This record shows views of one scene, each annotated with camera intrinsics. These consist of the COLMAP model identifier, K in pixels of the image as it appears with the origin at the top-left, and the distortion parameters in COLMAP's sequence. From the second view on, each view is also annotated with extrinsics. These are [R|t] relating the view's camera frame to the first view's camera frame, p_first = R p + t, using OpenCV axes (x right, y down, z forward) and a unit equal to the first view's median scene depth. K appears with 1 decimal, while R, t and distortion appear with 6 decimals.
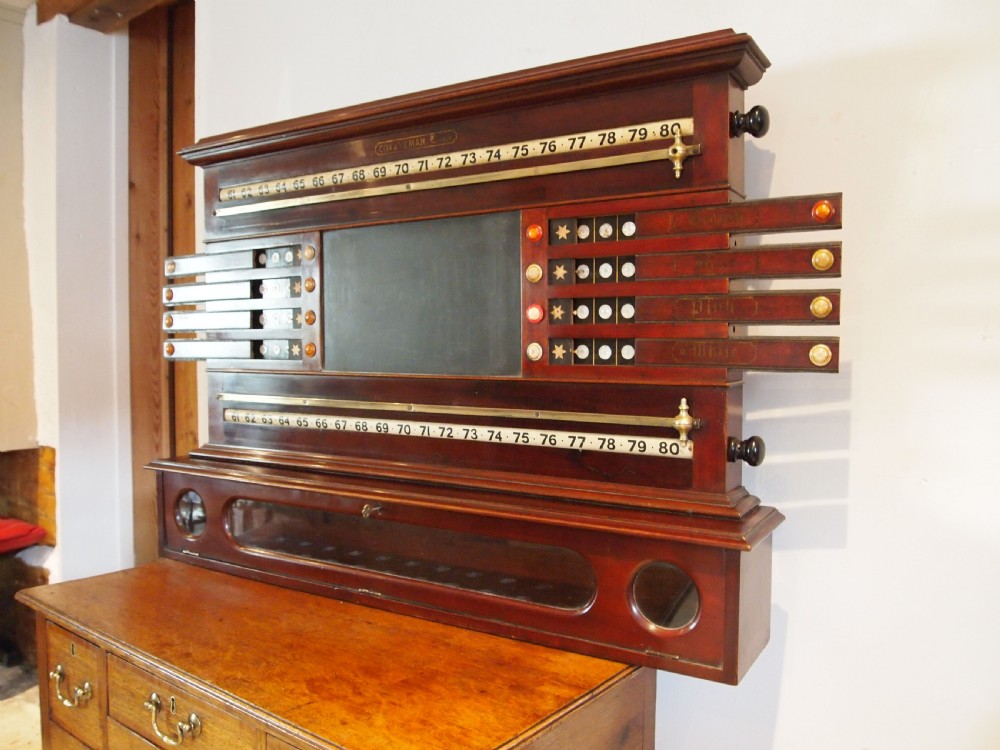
lens RADIAL K [[790.6, 0, 500.0], [0, 790.6, 375.0], [0, 0, 1]] dist [-0.048083, -0.000927]
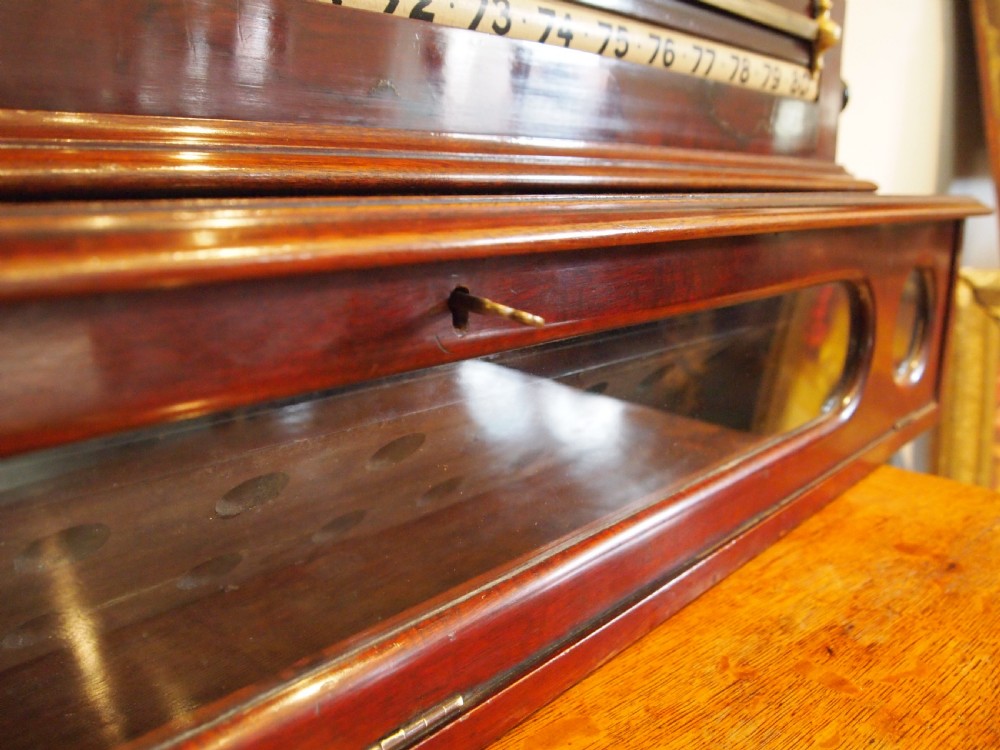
lens RADIAL K [[777.6, 0, 500.0], [0, 777.6, 375.0], [0, 0, 1]] dist [-0.040704, -0.000749]
pose [[0.229066, -0.220004, 0.948223, -0.344892], [0.056531, 0.975487, 0.212673, 0.149096], [-0.971768, 0.004888, 0.235888, 0.965661]]
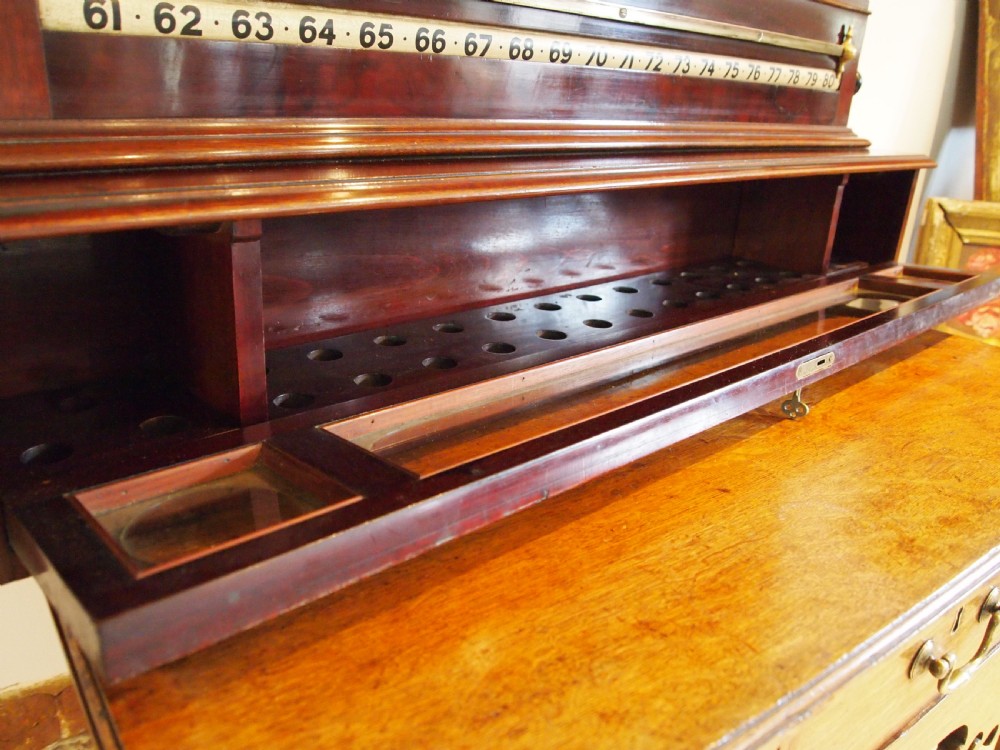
lens RADIAL K [[790.6, 0, 500.0], [0, 790.6, 375.0], [0, 0, 1]] dist [-0.048083, -0.000927]
pose [[0.269646, -0.325333, 0.906338, -0.752999], [-0.012450, 0.939944, 0.341100, 0.099894], [-0.962879, -0.103260, 0.249402, 0.993828]]
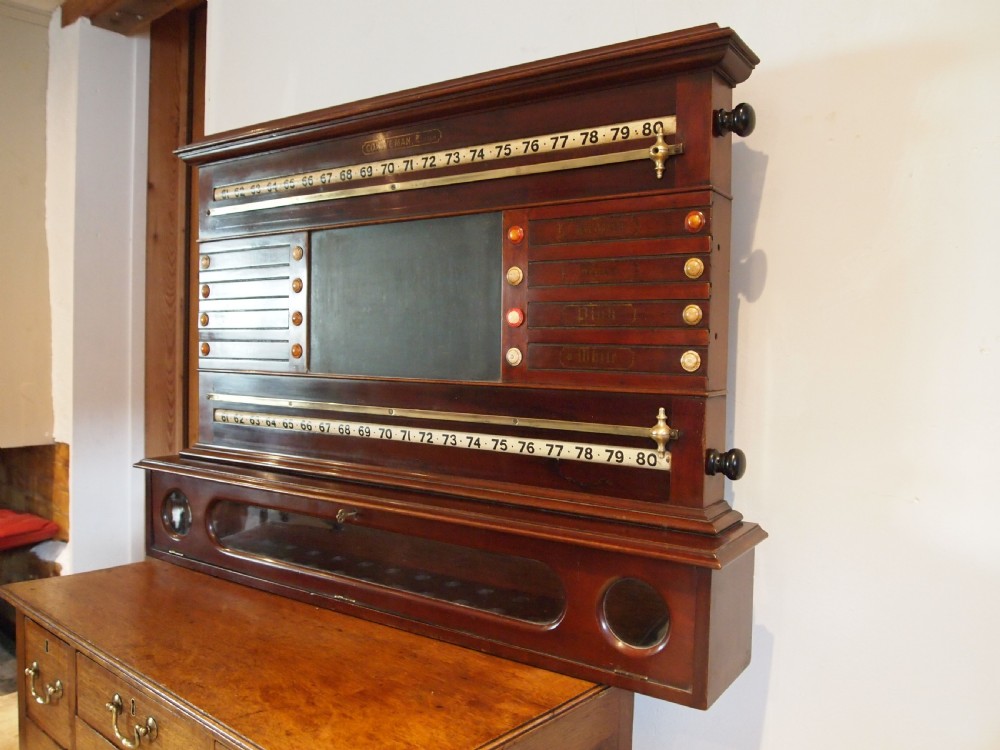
lens RADIAL K [[790.6, 0, 500.0], [0, 790.6, 375.0], [0, 0, 1]] dist [-0.048083, -0.000927]
pose [[0.998851, 0.018704, -0.044114, 0.068619], [-0.019056, 0.999790, -0.007557, 0.000821], [0.043963, 0.008389, 0.998998, 0.027795]]
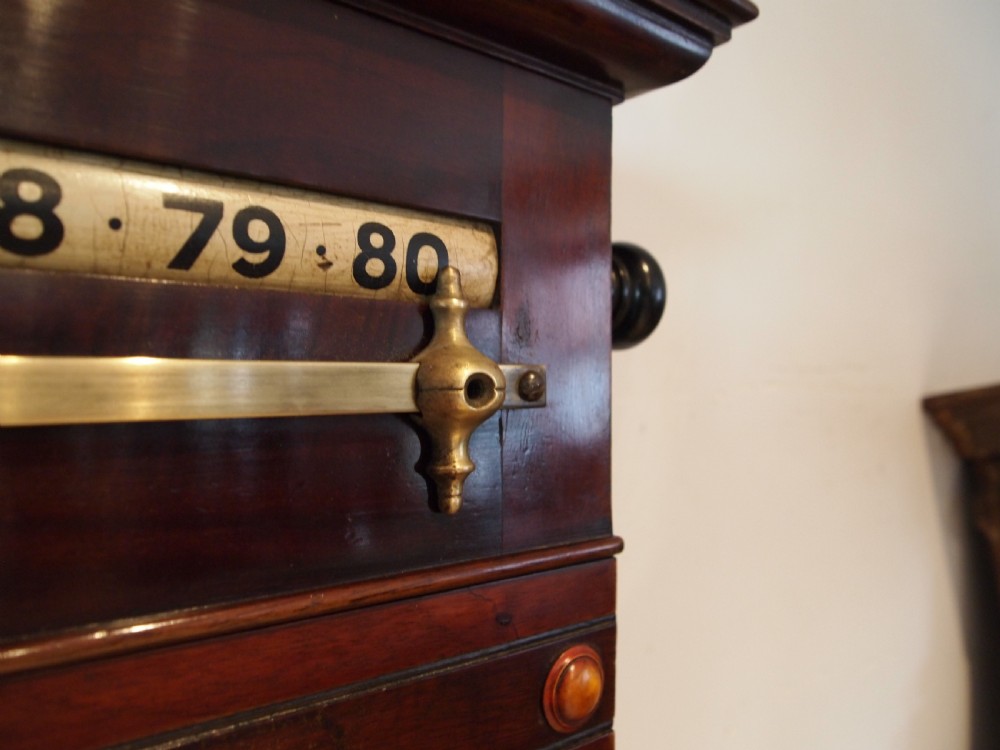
lens RADIAL K [[790.6, 0, 500.0], [0, 790.6, 375.0], [0, 0, 1]] dist [-0.048083, -0.000927]
pose [[0.311294, 0.023395, 0.950026, 0.036665], [0.039717, 0.998503, -0.037602, -0.243325], [-0.949483, 0.049437, 0.309899, 0.810596]]
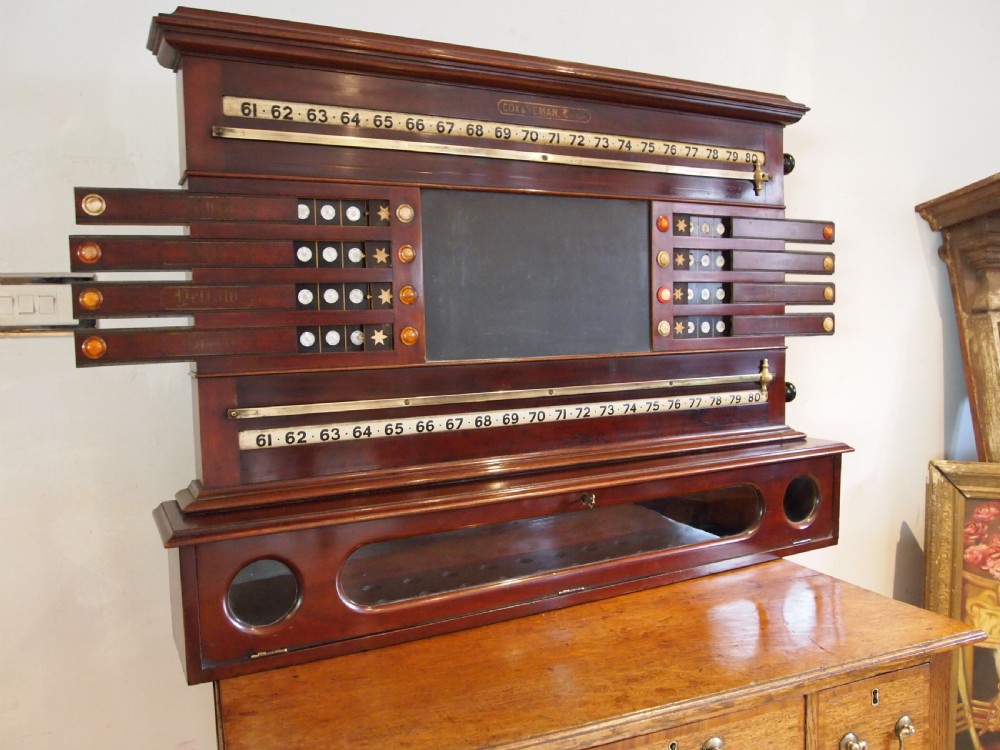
lens RADIAL K [[790.6, 0, 500.0], [0, 790.6, 375.0], [0, 0, 1]] dist [-0.048083, -0.000927]
pose [[0.520118, -0.068495, 0.851343, -1.024664], [0.060551, 0.997228, 0.043239, -0.025498], [-0.851945, 0.029060, 0.522824, 0.598999]]
